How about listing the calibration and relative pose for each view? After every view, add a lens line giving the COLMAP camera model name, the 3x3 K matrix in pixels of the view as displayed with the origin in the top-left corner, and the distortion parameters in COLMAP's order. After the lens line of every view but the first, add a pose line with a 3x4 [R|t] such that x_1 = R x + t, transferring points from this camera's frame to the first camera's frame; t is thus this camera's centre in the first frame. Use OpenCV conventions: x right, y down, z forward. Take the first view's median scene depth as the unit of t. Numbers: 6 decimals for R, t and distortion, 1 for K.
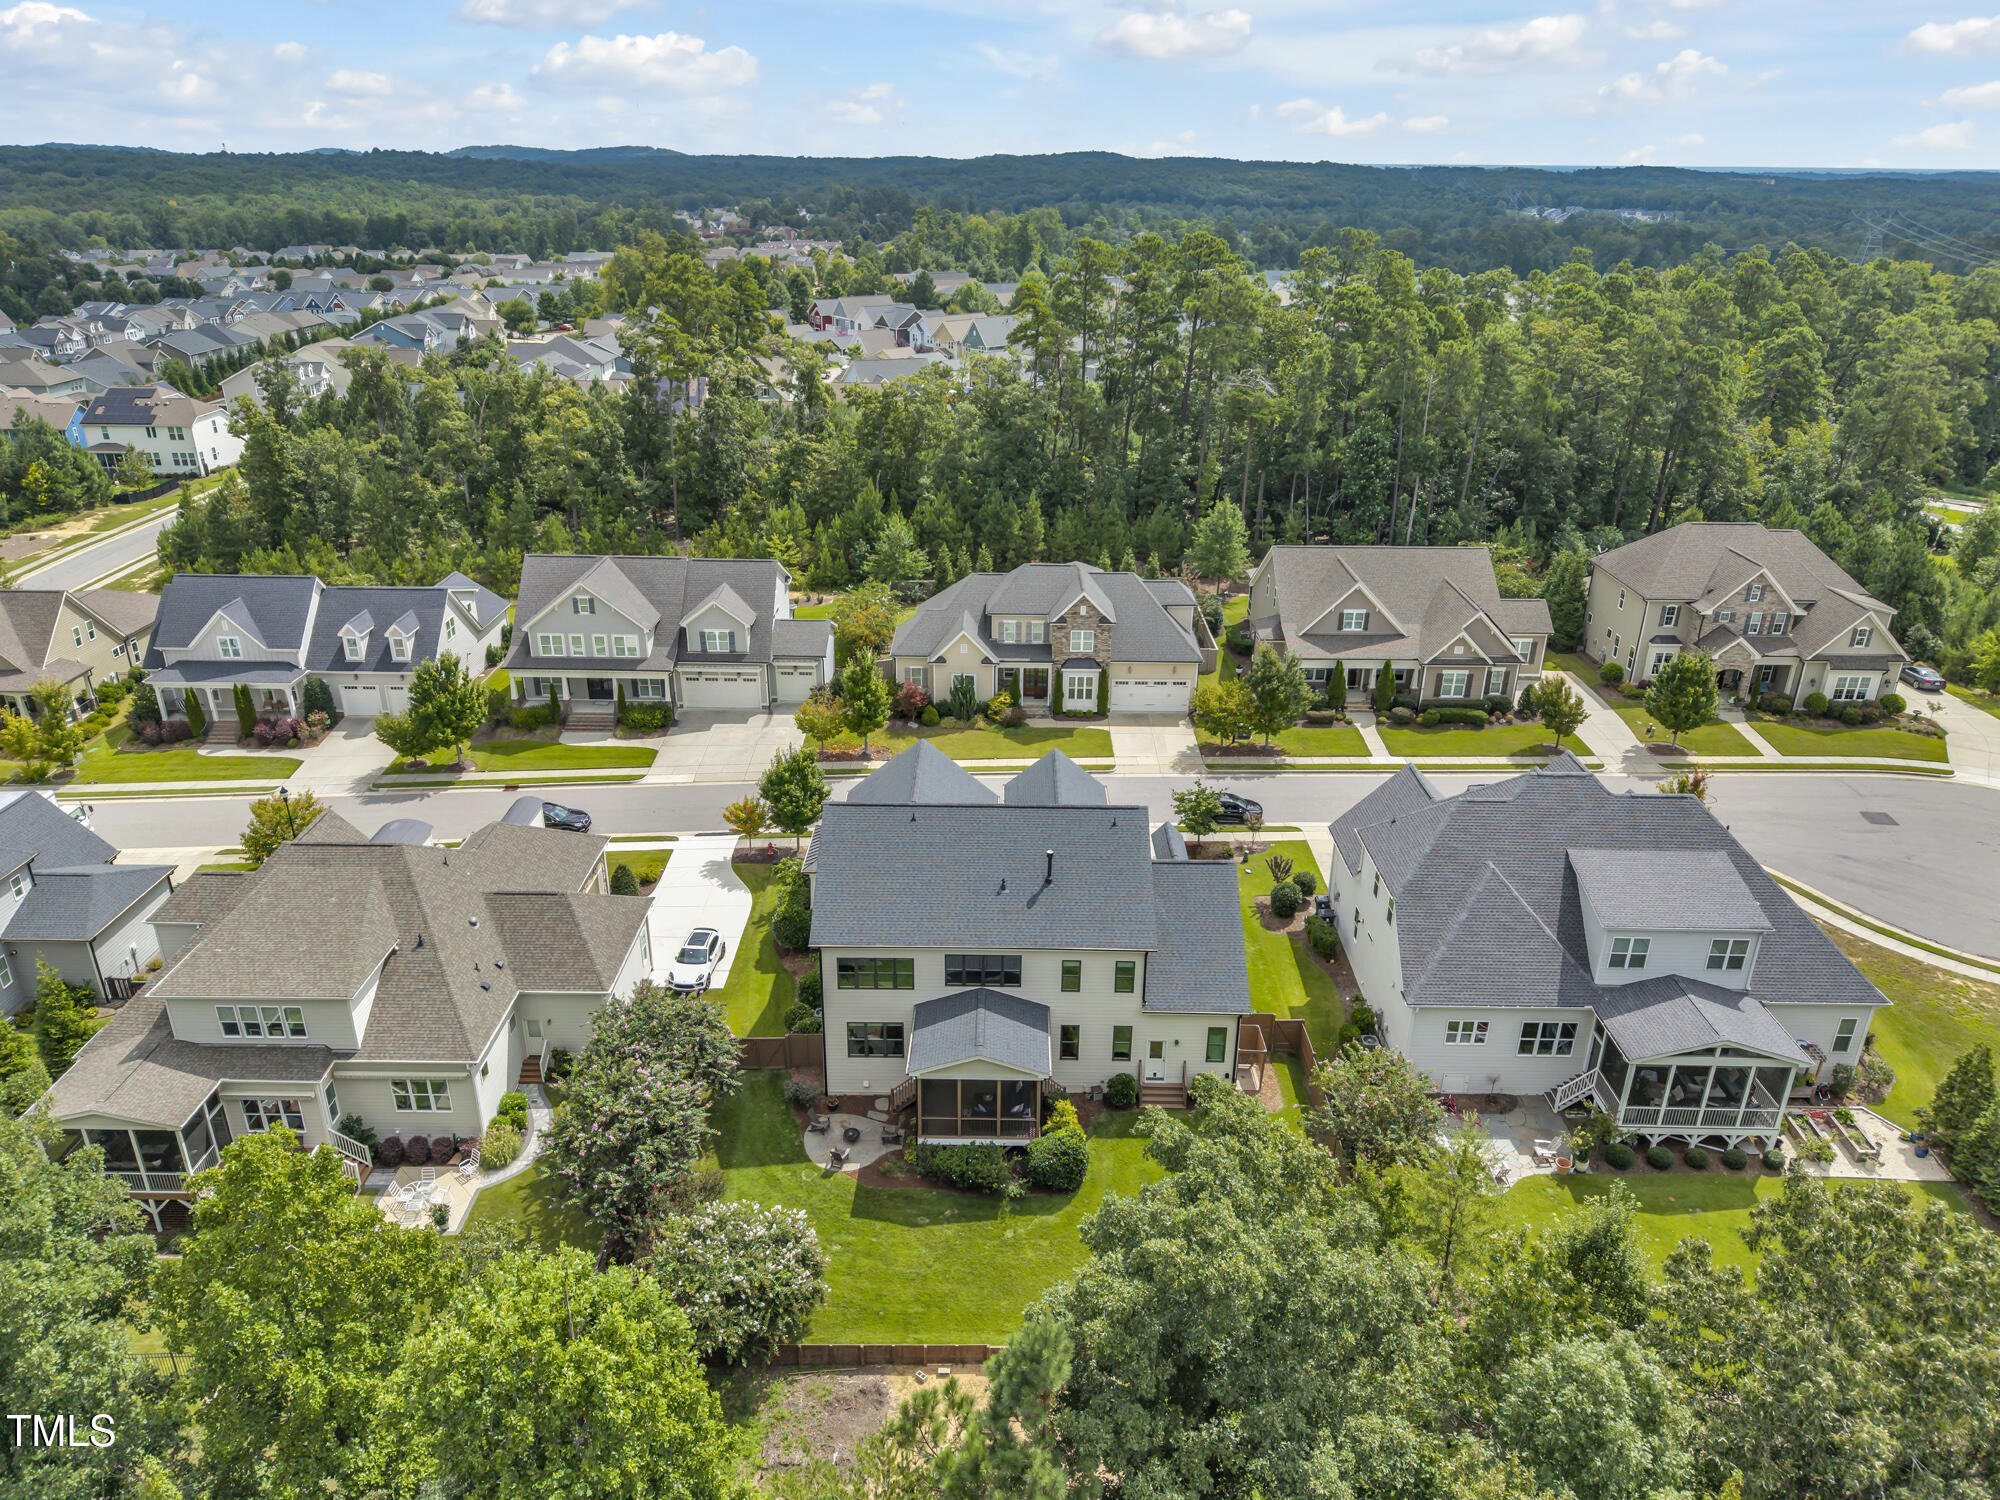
lens RADIAL K [[1342.8, 0, 989.4], [0, 1342.8, 751.5], [0, 0, 1]] dist [0.088255, -0.122742]
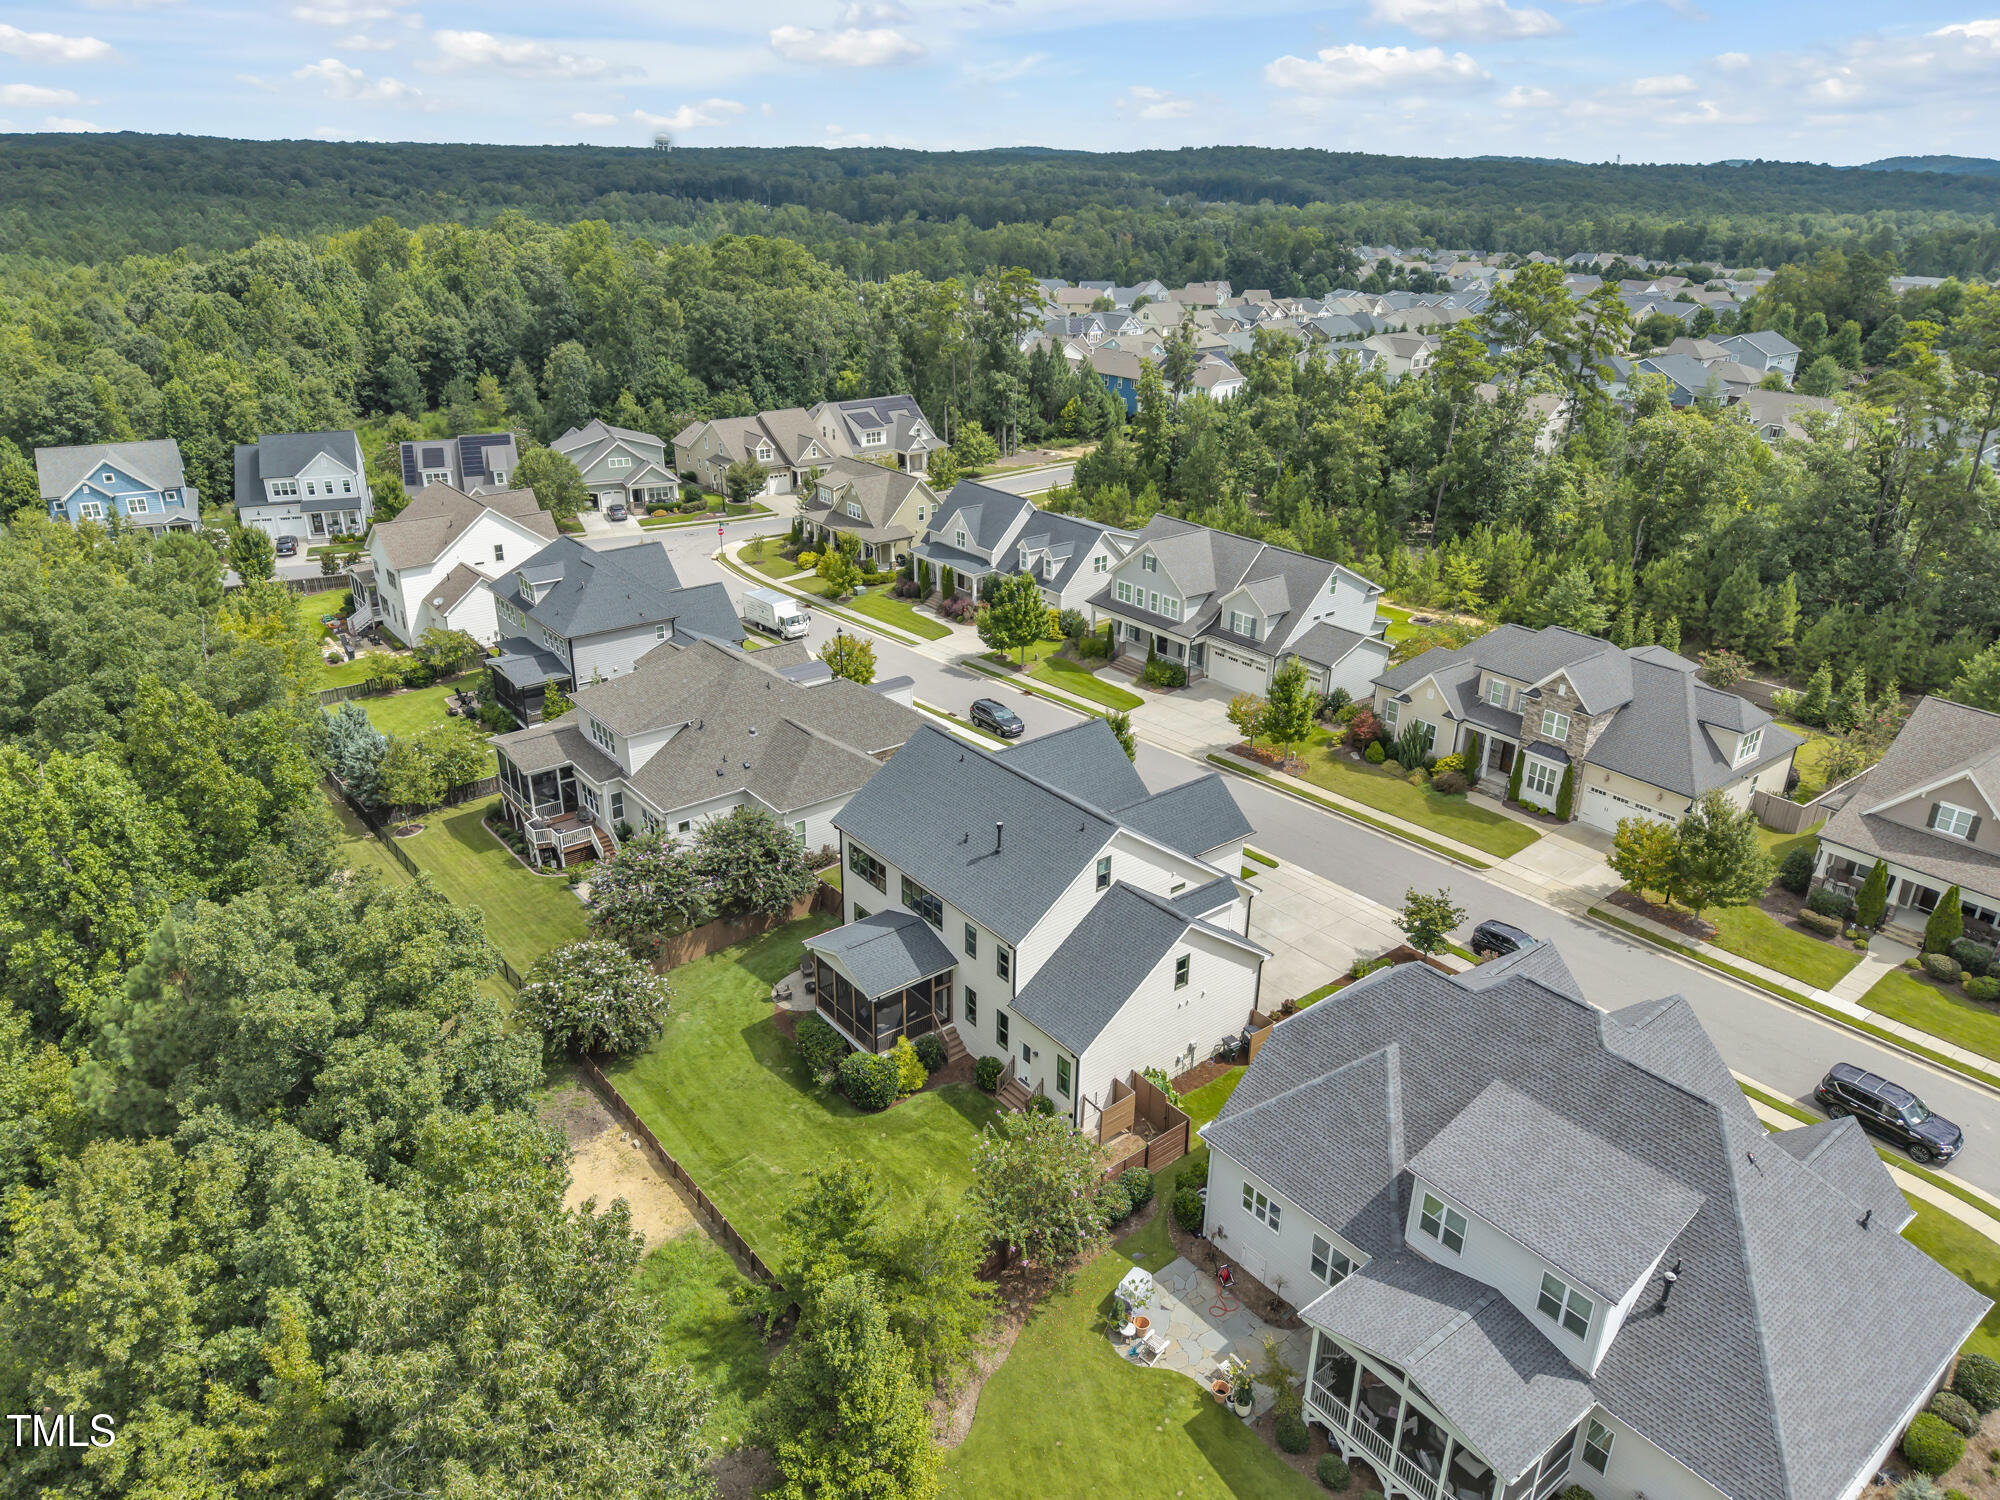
lens RADIAL K [[1342.8, 0, 989.4], [0, 1342.8, 751.5], [0, 0, 1]] dist [0.088255, -0.122742]
pose [[0.625985, 0.313060, -0.714238, 0.454363], [-0.318031, 0.938743, 0.132729, -0.066487], [0.712039, 0.144063, 0.687202, 0.166763]]
